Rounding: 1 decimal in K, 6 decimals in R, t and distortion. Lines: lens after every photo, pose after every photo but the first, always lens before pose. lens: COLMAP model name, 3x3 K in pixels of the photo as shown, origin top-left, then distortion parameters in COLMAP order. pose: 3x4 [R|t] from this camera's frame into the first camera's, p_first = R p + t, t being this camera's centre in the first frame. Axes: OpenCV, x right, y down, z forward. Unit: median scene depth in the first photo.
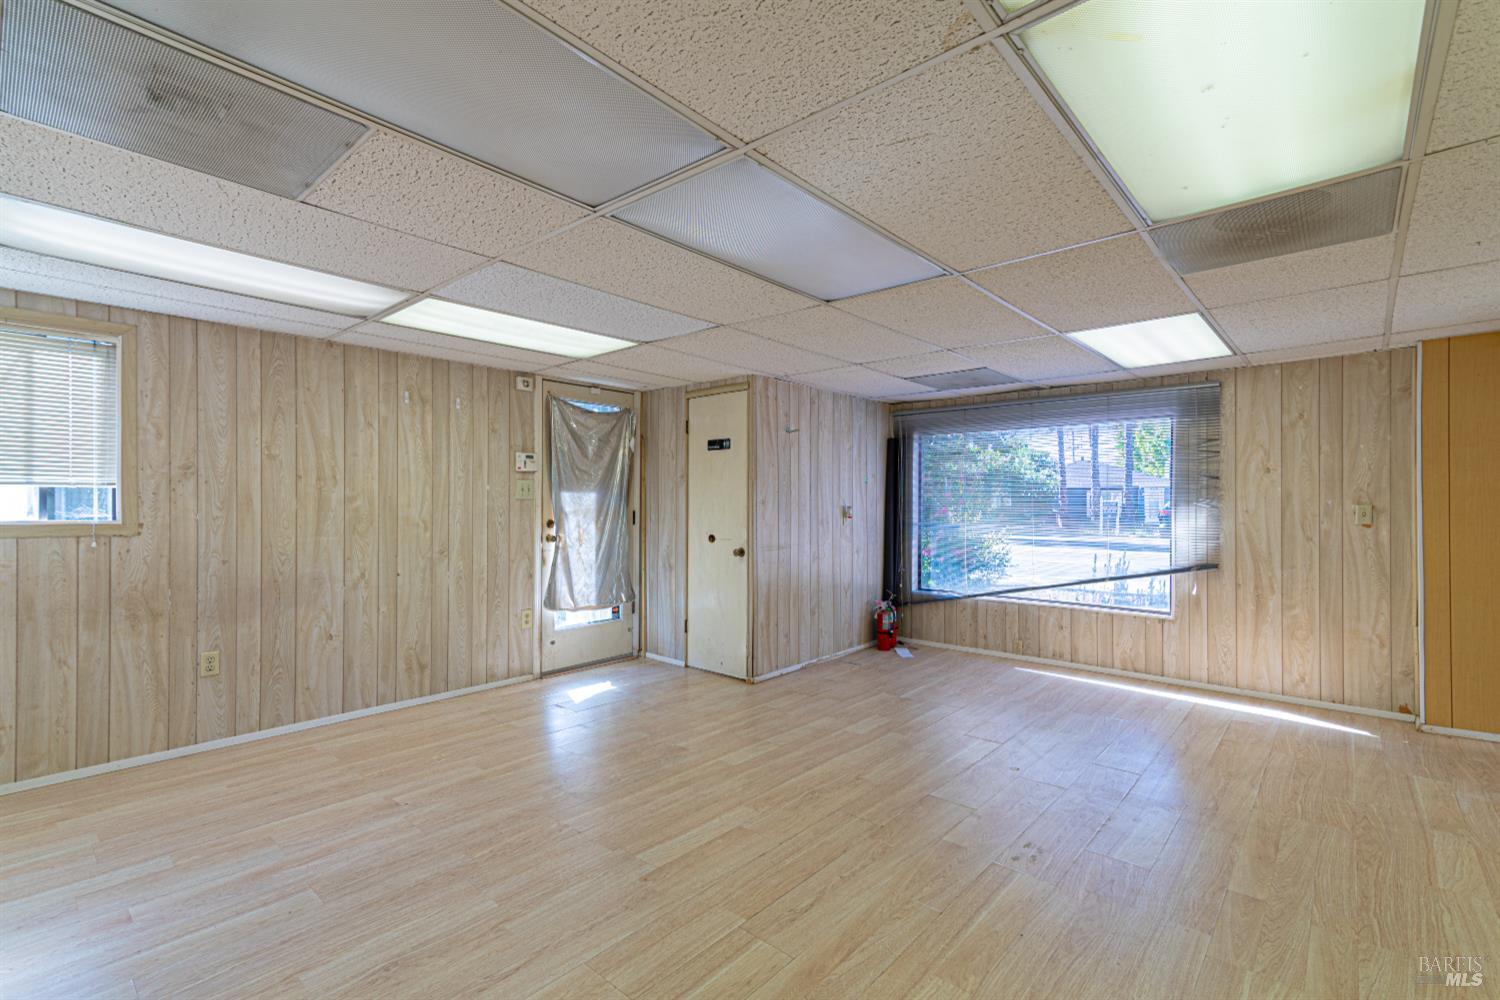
lens RADIAL K [[689.7, 0, 752.1], [0, 689.7, 495.2], [0, 0, 1]] dist [0.018200, -0.002368]
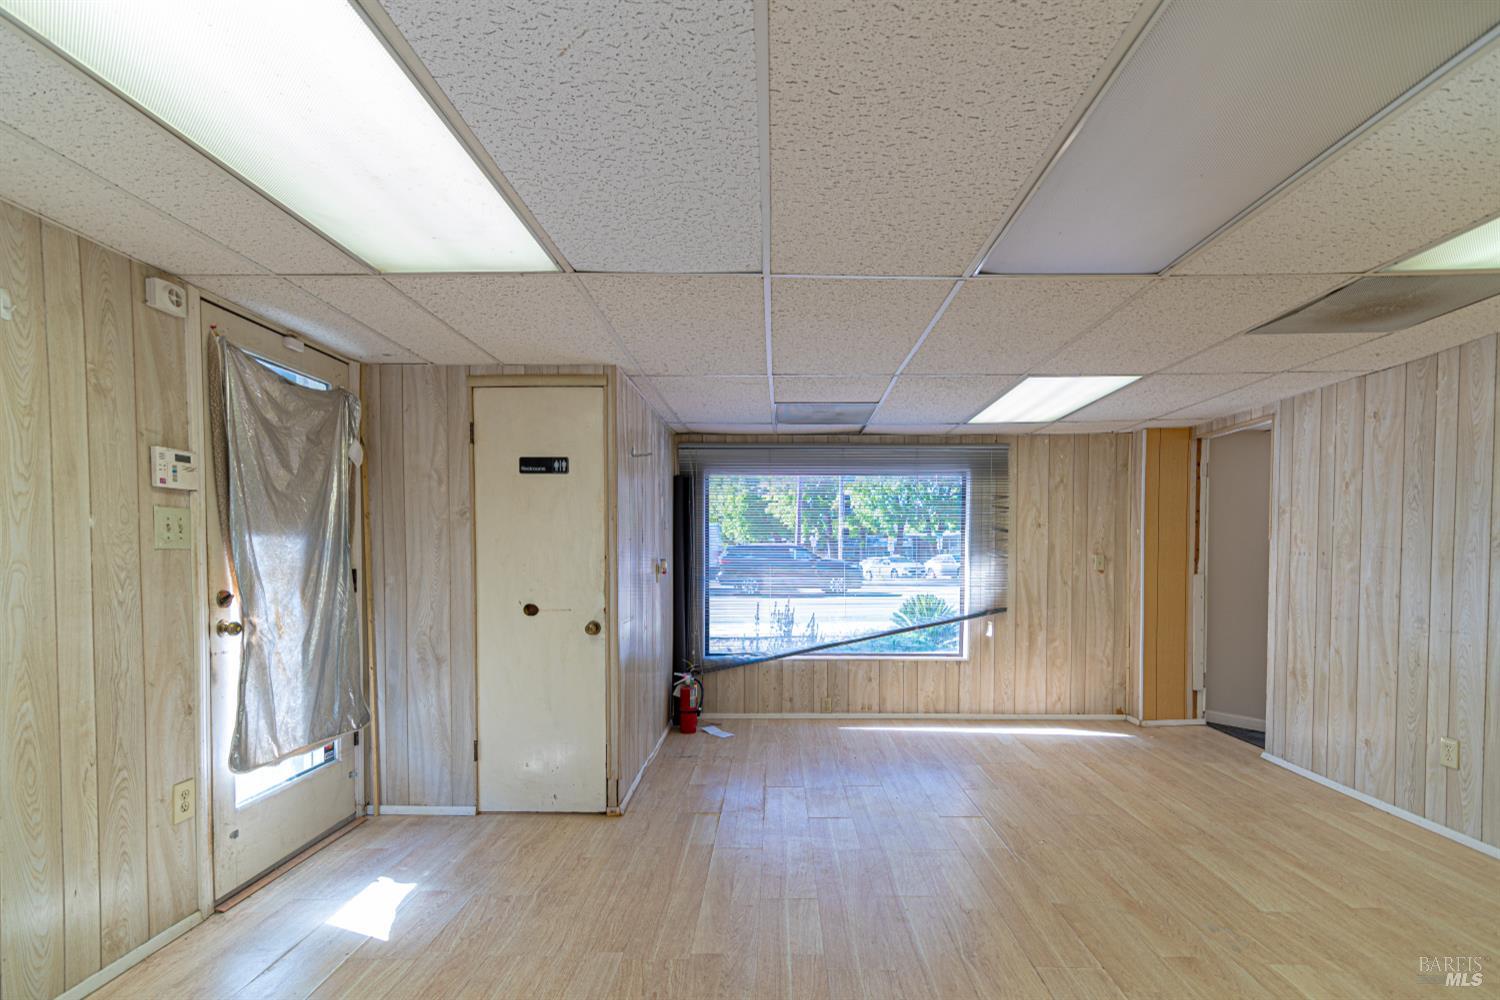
lens RADIAL K [[702.6, 0, 769.3], [0, 702.6, 573.4], [0, 0, 1]] dist [0.013091, -0.000354]
pose [[0.747997, -0.021309, 0.663360, -0.360366], [-0.005892, 0.999232, 0.038742, 0.001342], [-0.663676, -0.032887, 0.747297, 0.390356]]
